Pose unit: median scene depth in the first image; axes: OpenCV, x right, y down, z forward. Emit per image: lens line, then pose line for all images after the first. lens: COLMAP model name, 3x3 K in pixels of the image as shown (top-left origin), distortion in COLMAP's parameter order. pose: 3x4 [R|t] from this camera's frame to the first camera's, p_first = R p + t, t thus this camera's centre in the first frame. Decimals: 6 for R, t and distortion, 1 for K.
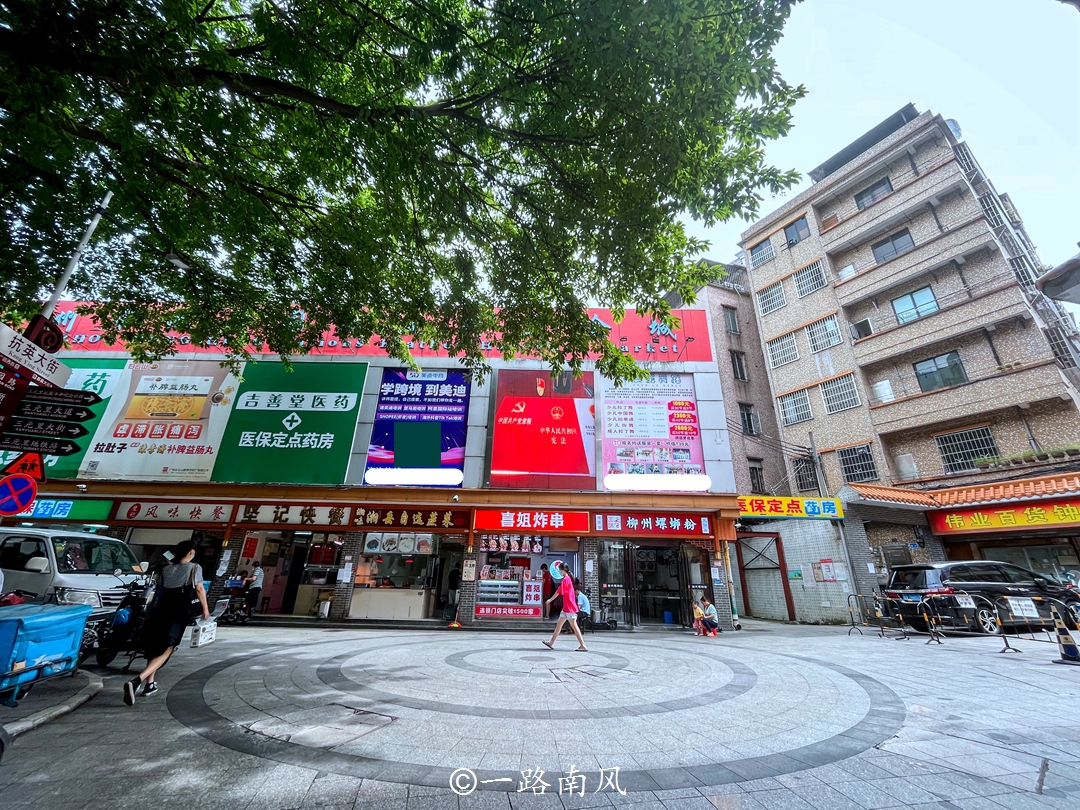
lens RADIAL K [[441.0, 0, 540.0], [0, 441.0, 405.0], [0, 0, 1]] dist [-0.002220, -0.000105]
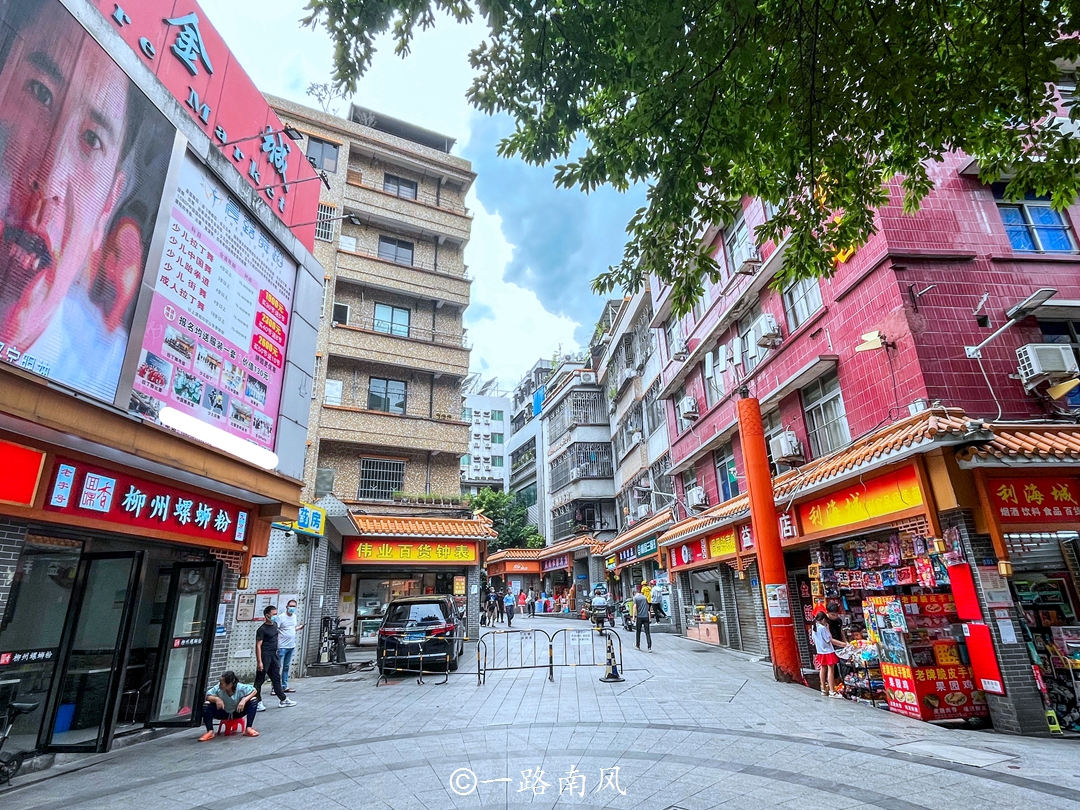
lens RADIAL K [[579.6, 0, 540.0], [0, 579.6, 405.0], [0, 0, 1]] dist [0.001972, 0.000574]
pose [[0.116903, 0.311017, 0.943187, -0.274460], [-0.350071, 0.901648, -0.253930, 0.177558], [-0.929400, -0.300497, 0.214284, 0.512968]]
